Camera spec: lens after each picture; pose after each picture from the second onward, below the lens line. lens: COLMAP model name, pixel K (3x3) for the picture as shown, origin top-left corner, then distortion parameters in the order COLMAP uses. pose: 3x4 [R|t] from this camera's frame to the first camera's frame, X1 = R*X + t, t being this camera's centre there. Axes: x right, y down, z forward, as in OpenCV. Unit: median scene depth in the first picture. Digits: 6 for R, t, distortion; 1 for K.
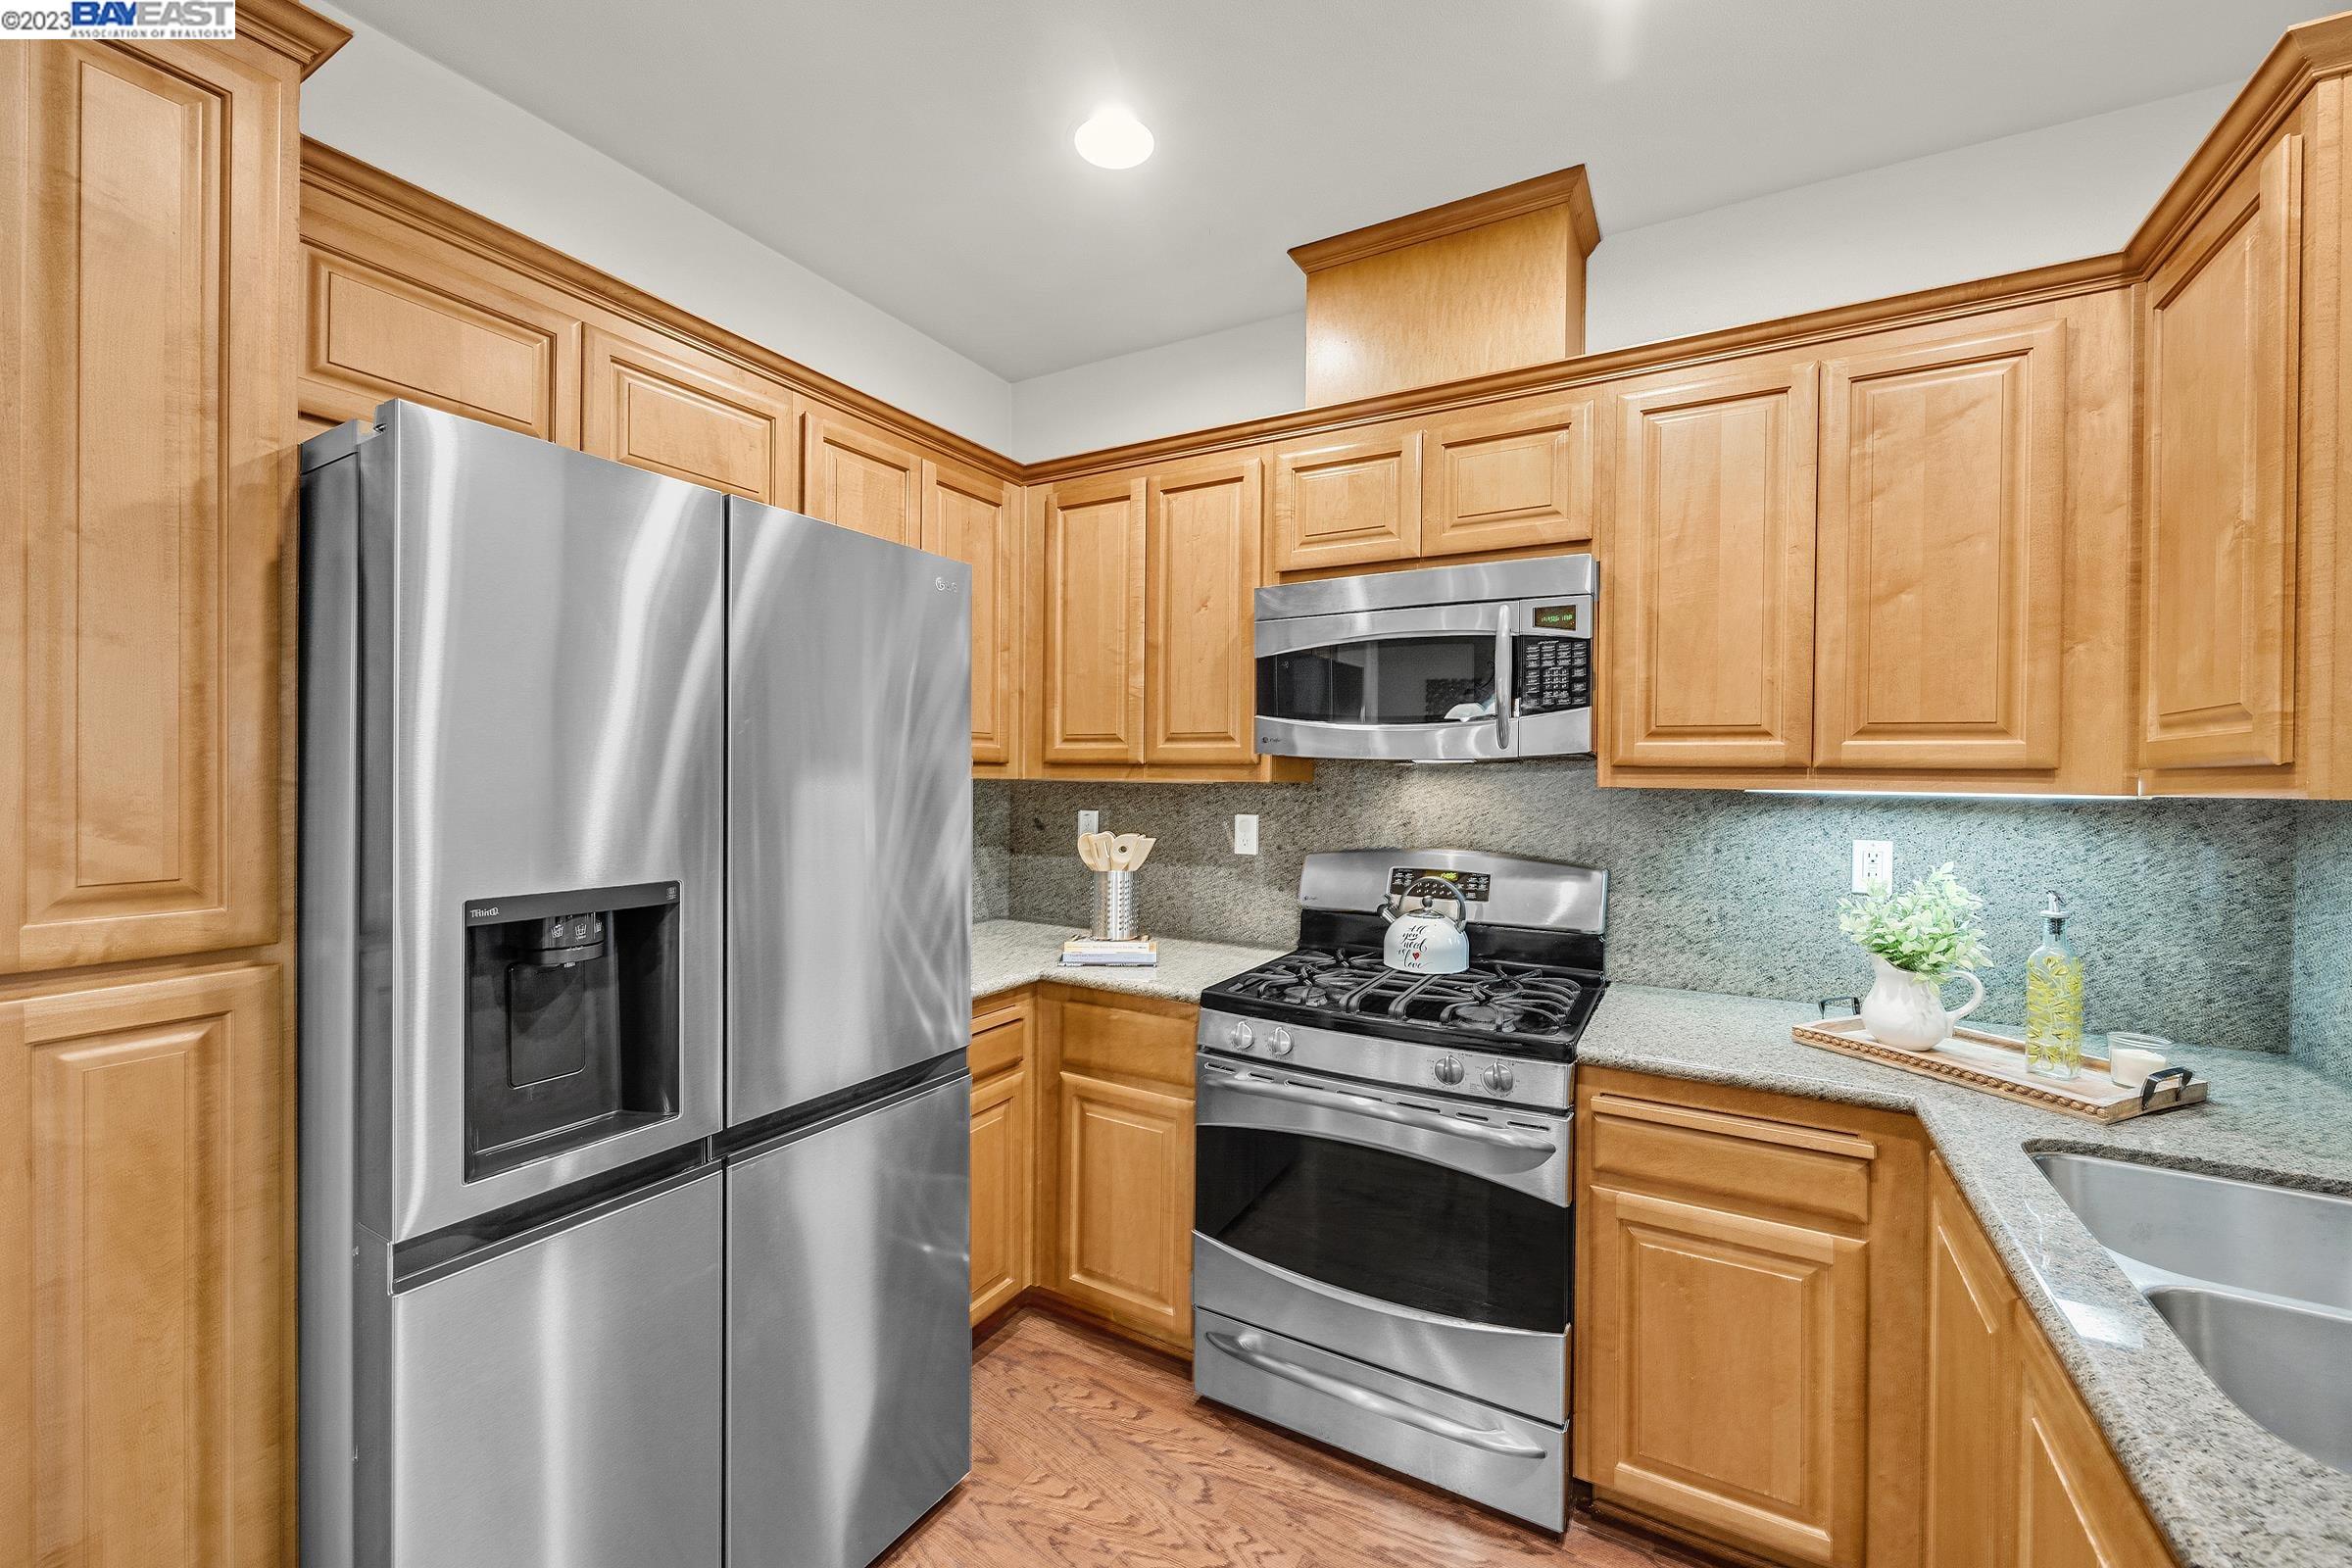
lens RADIAL K [[945.0, 0, 1172.1], [0, 945.0, 776.1], [0, 0, 1]] dist [-0.002634, 0.000106]
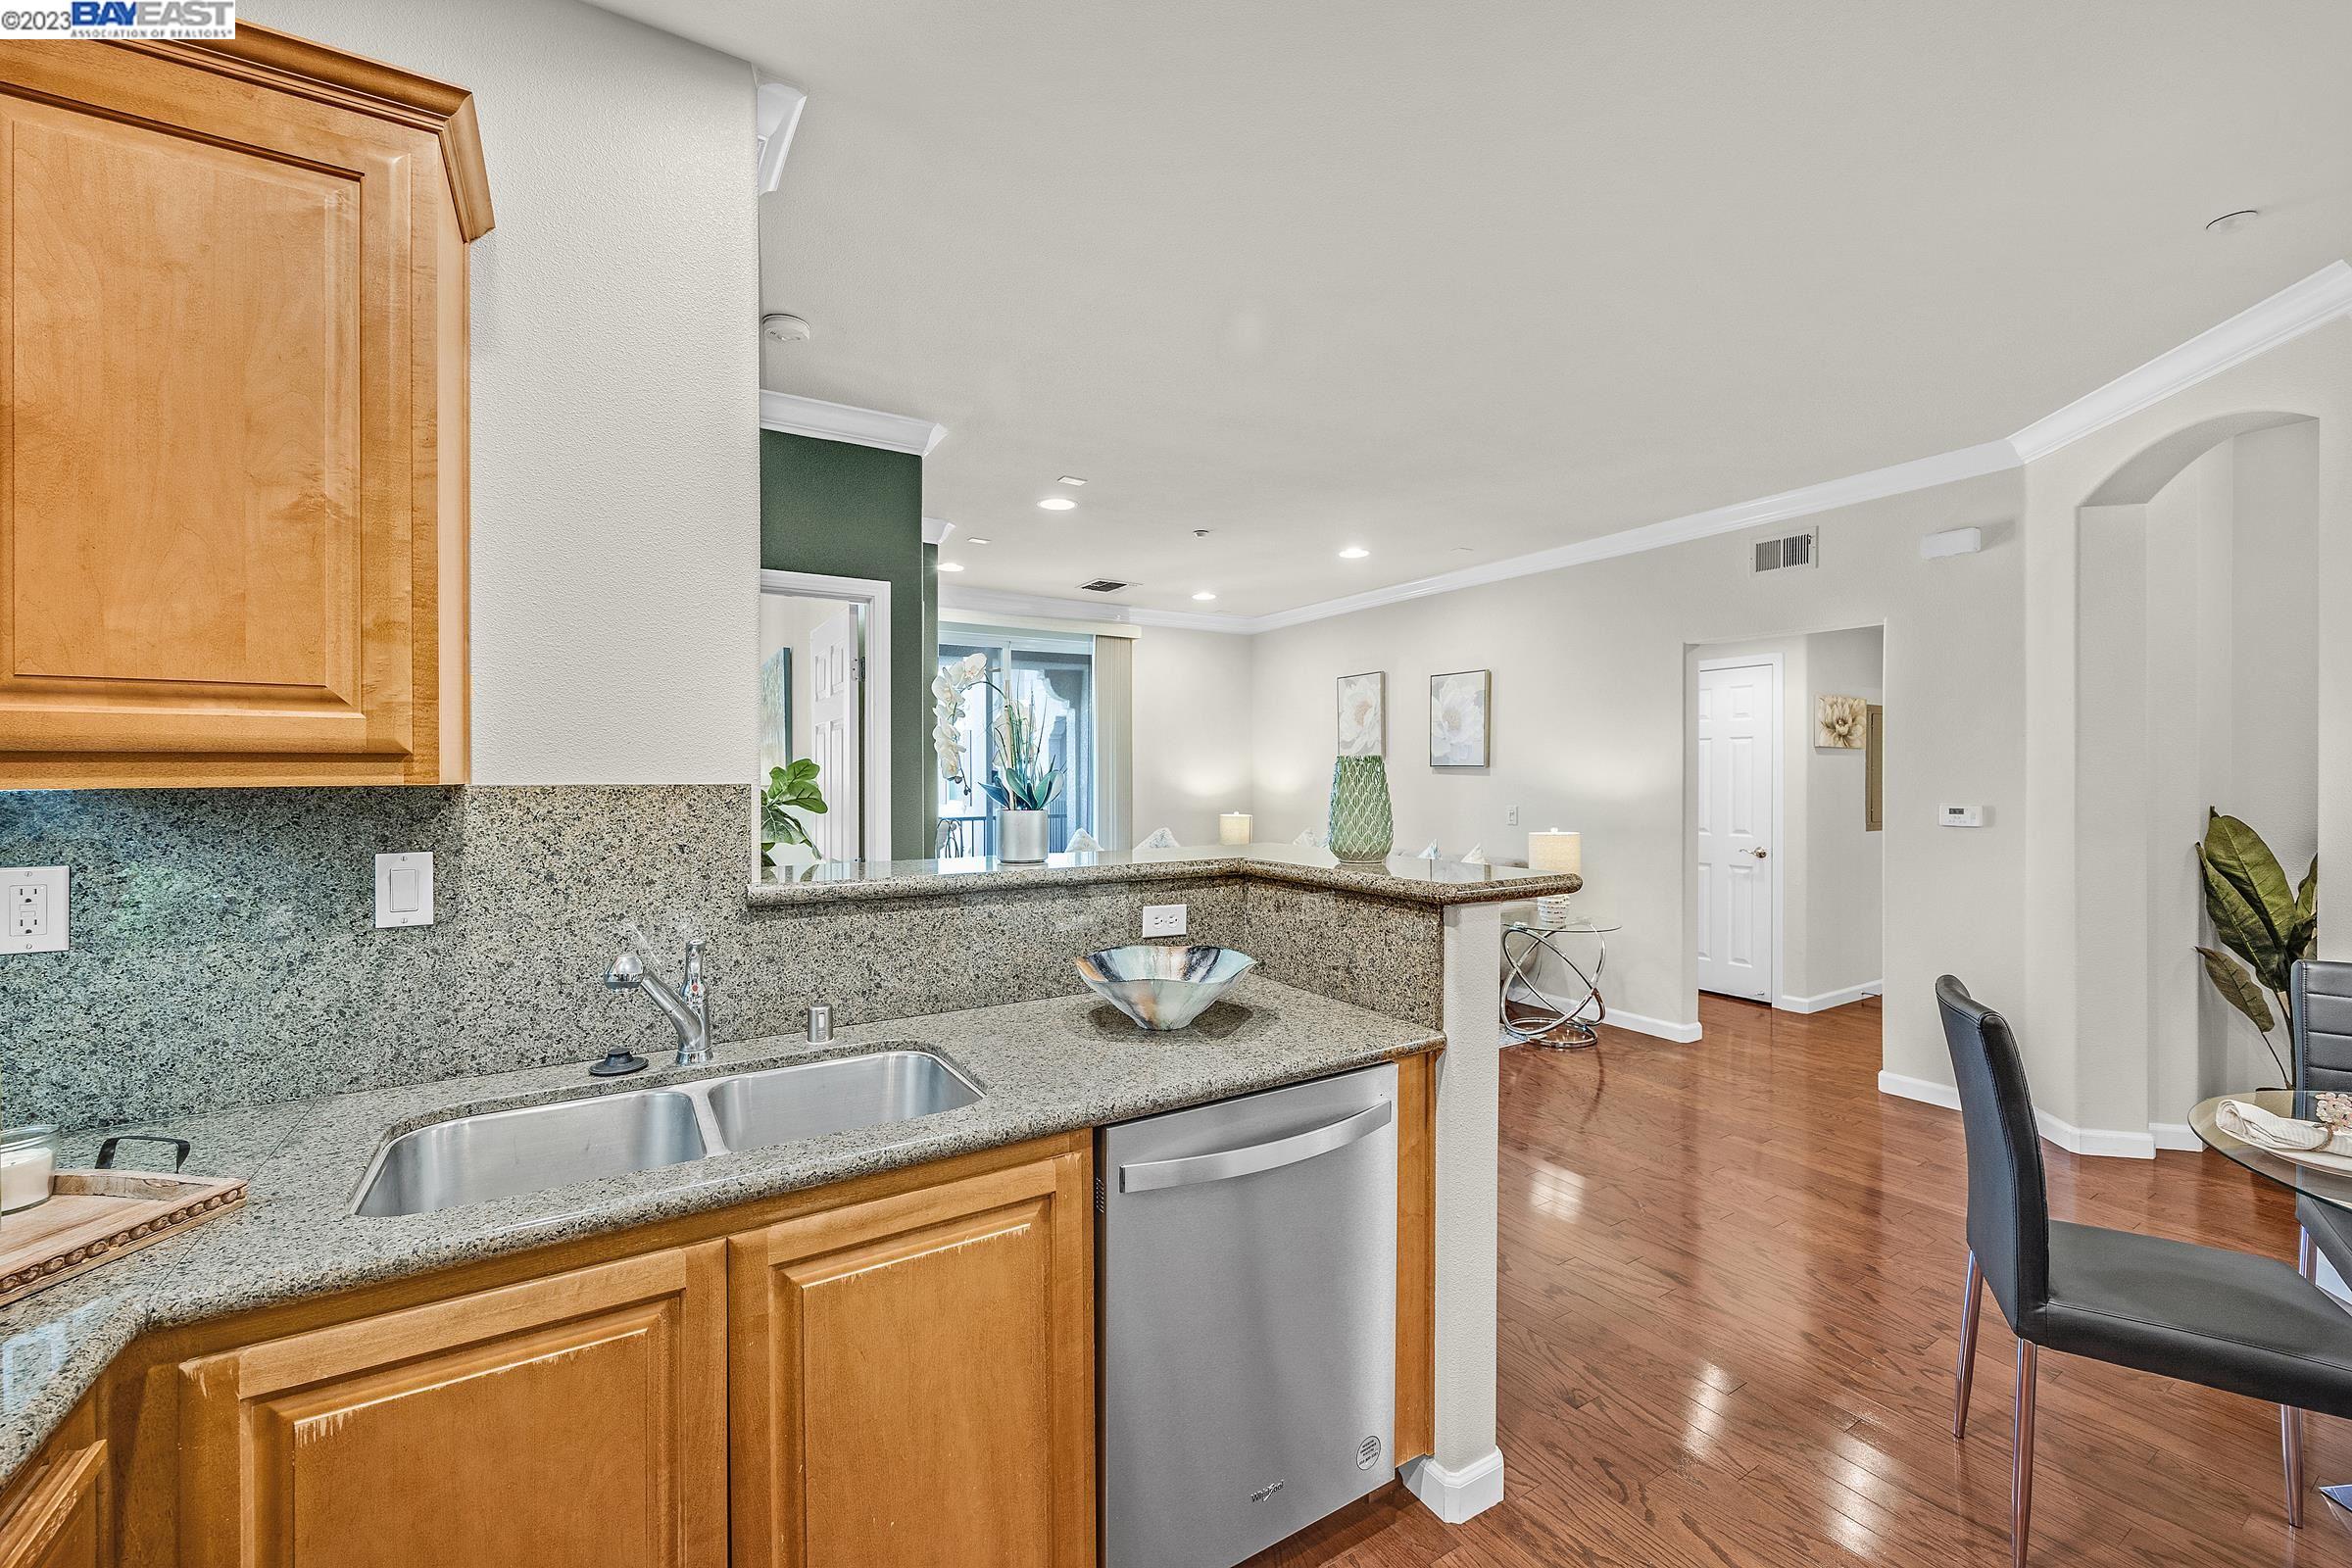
lens RADIAL K [[945.0, 0, 1167.9], [0, 945.0, 782.2], [0, 0, 1]] dist [-0.002634, 0.000106]
pose [[-0.881143, -0.012756, 0.472678, -0.040657], [-0.006469, 0.999868, 0.014922, -0.000208], [-0.472805, 0.010091, -0.881109, 0.907374]]
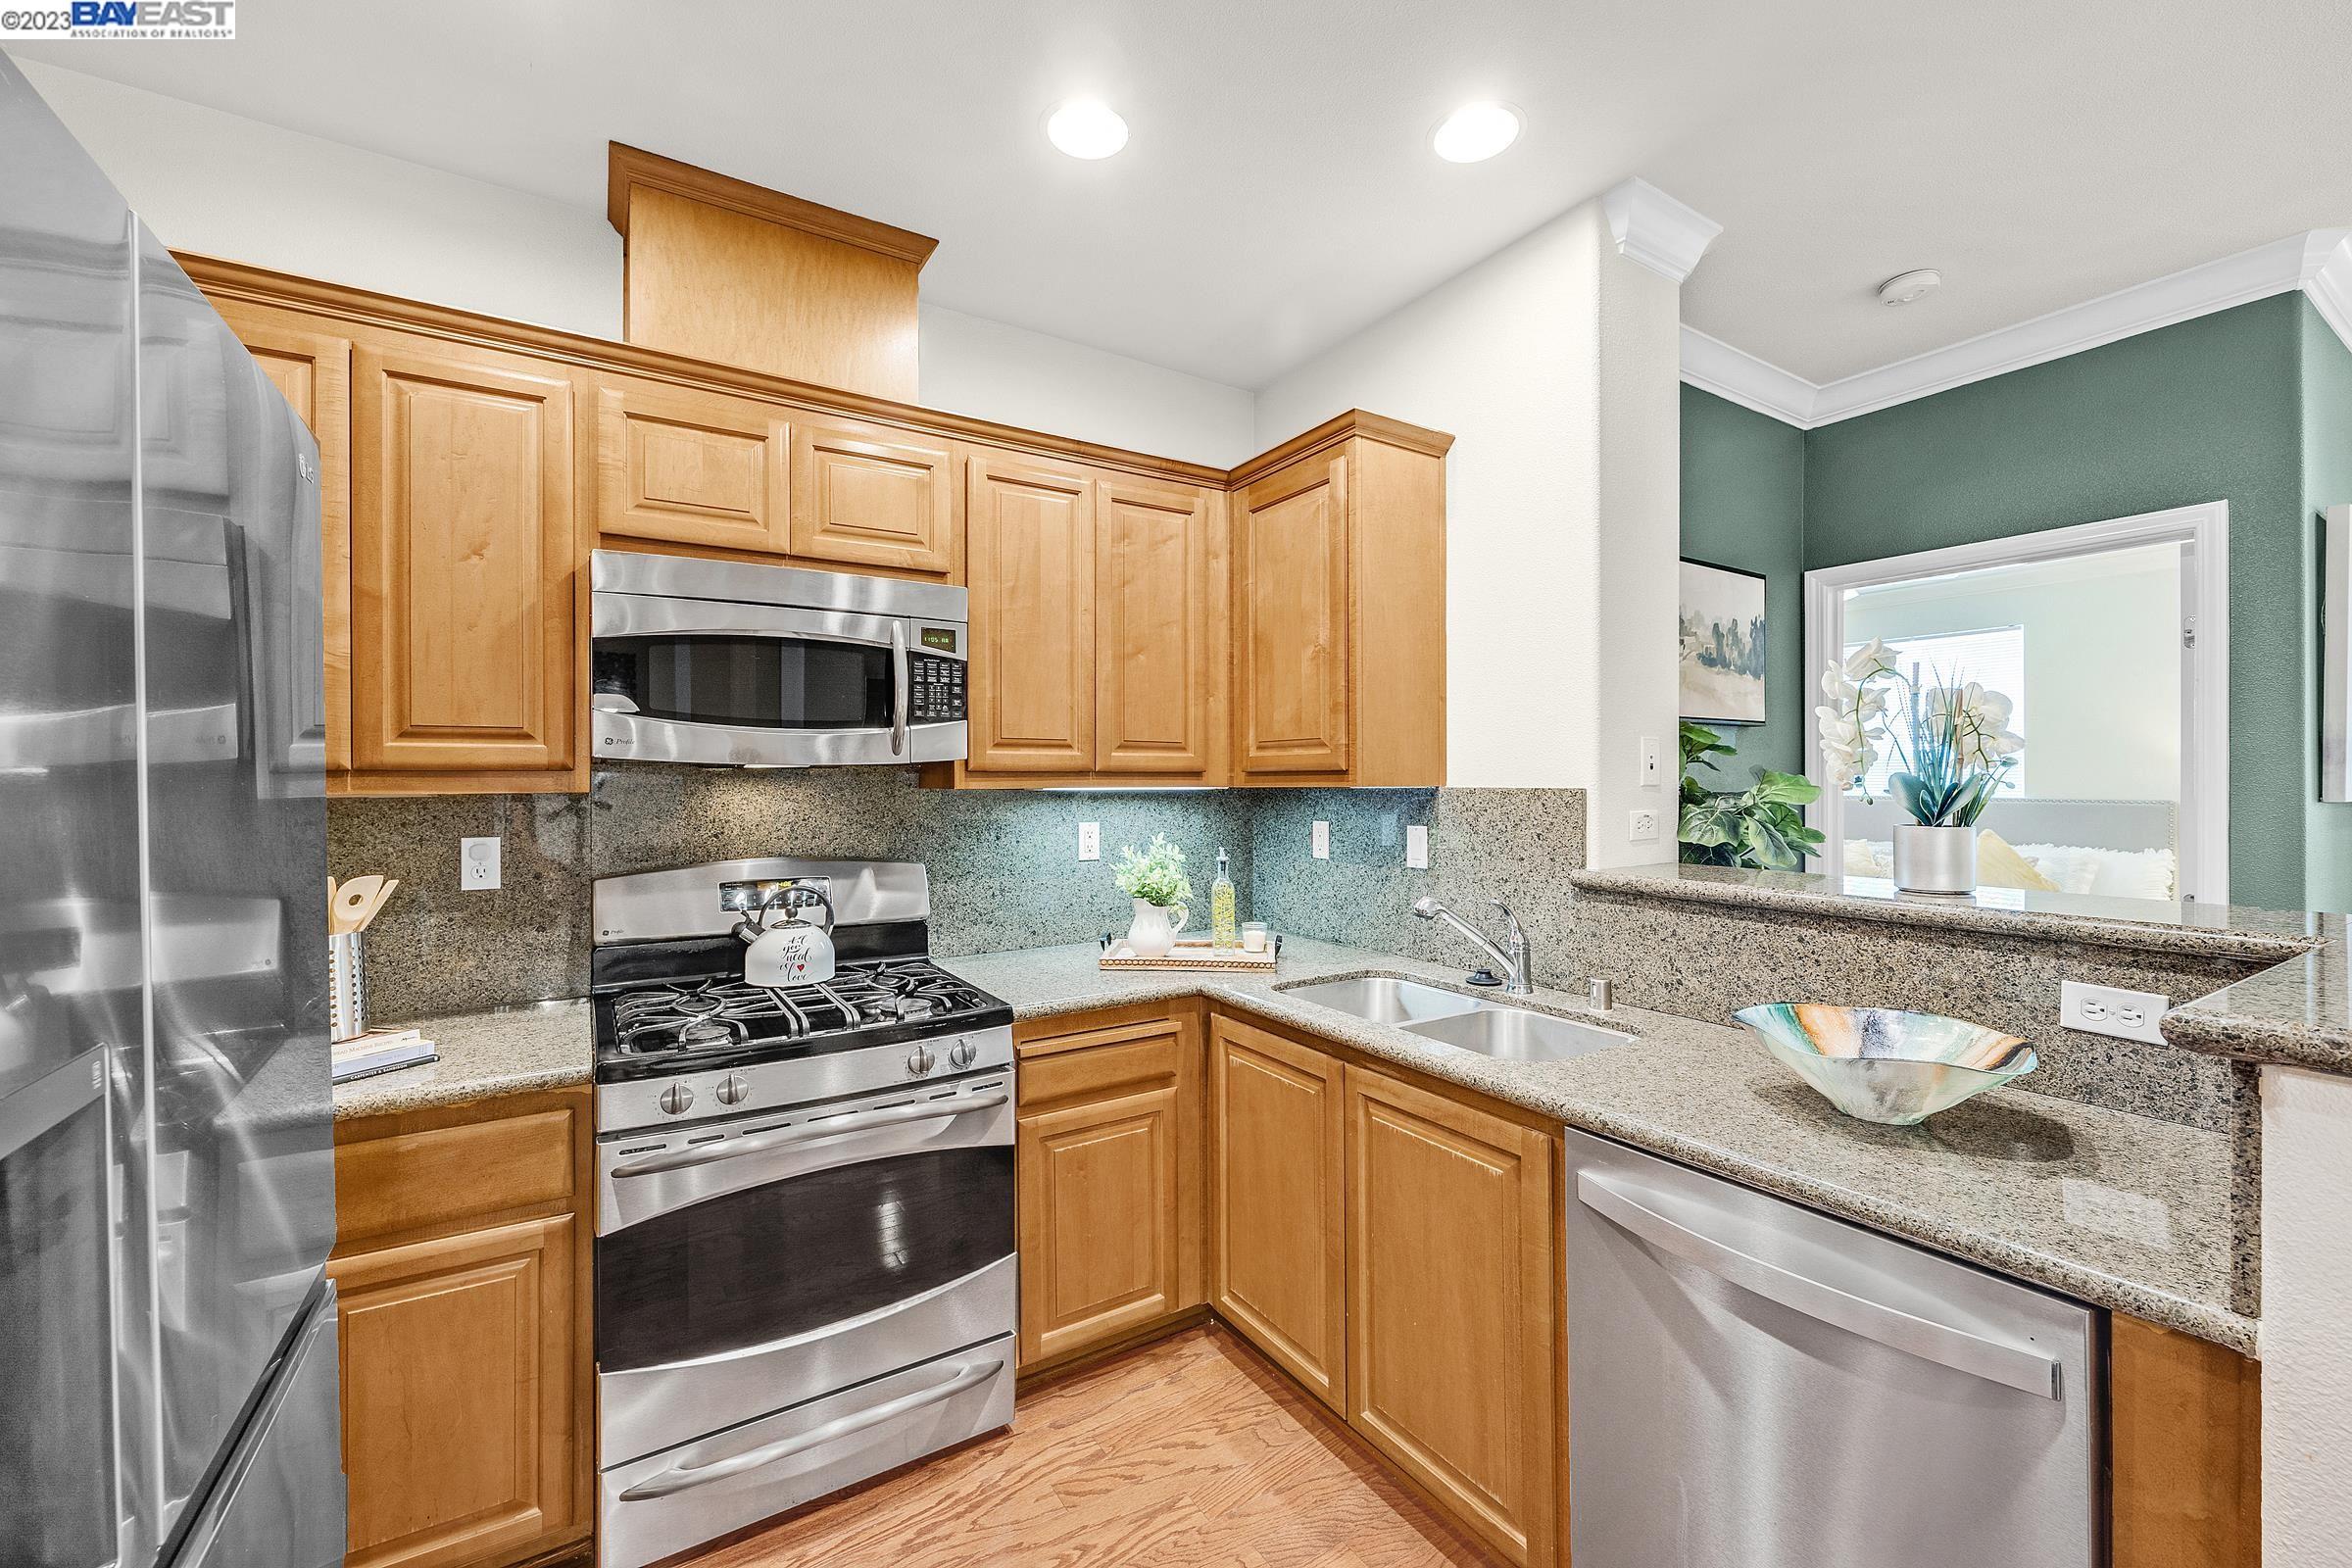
lens RADIAL K [[945.0, 0, 1180.1], [0, 945.0, 778.3], [0, 0, 1]] dist [-0.002634, 0.000106]
pose [[0.461445, -0.011657, 0.887092, -0.455558], [0.010351, 0.999916, 0.007755, -0.007919], [-0.887108, 0.005604, 0.461527, 0.228238]]
